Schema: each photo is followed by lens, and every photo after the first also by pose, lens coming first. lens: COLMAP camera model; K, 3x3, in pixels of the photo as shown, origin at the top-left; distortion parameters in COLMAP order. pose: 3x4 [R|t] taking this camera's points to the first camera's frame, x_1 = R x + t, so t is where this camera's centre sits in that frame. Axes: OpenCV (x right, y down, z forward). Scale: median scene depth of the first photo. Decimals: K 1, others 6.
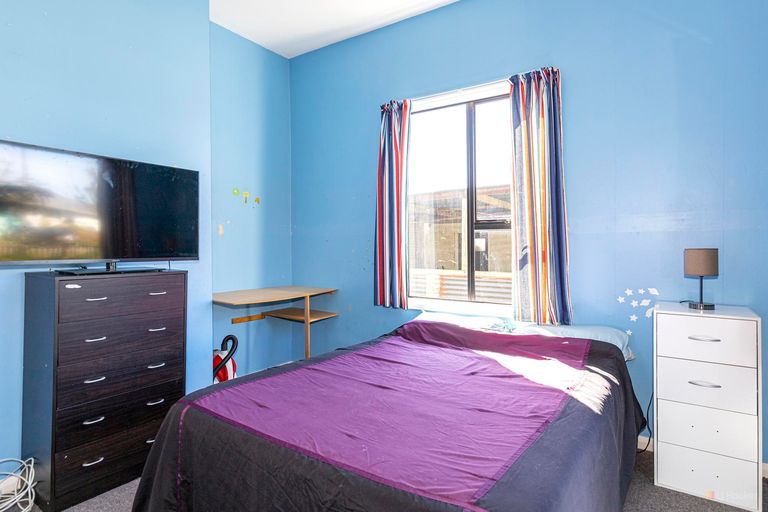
lens RADIAL K [[429.6, 0, 381.0], [0, 429.6, 255.3], [0, 0, 1]] dist [0.006449, 0.000308]
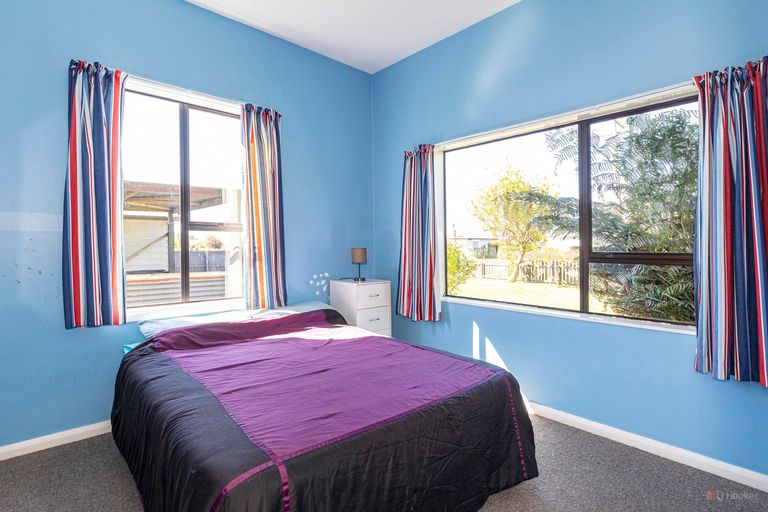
lens RADIAL K [[375.3, 0, 383.1], [0, 375.3, 252.4], [0, 0, 1]] dist [0.000446, -0.000162]
pose [[0.253221, -0.015947, 0.967277, -0.652906], [0.027866, 0.999569, 0.009184, -0.007198], [-0.967007, 0.024628, 0.253557, 0.422621]]
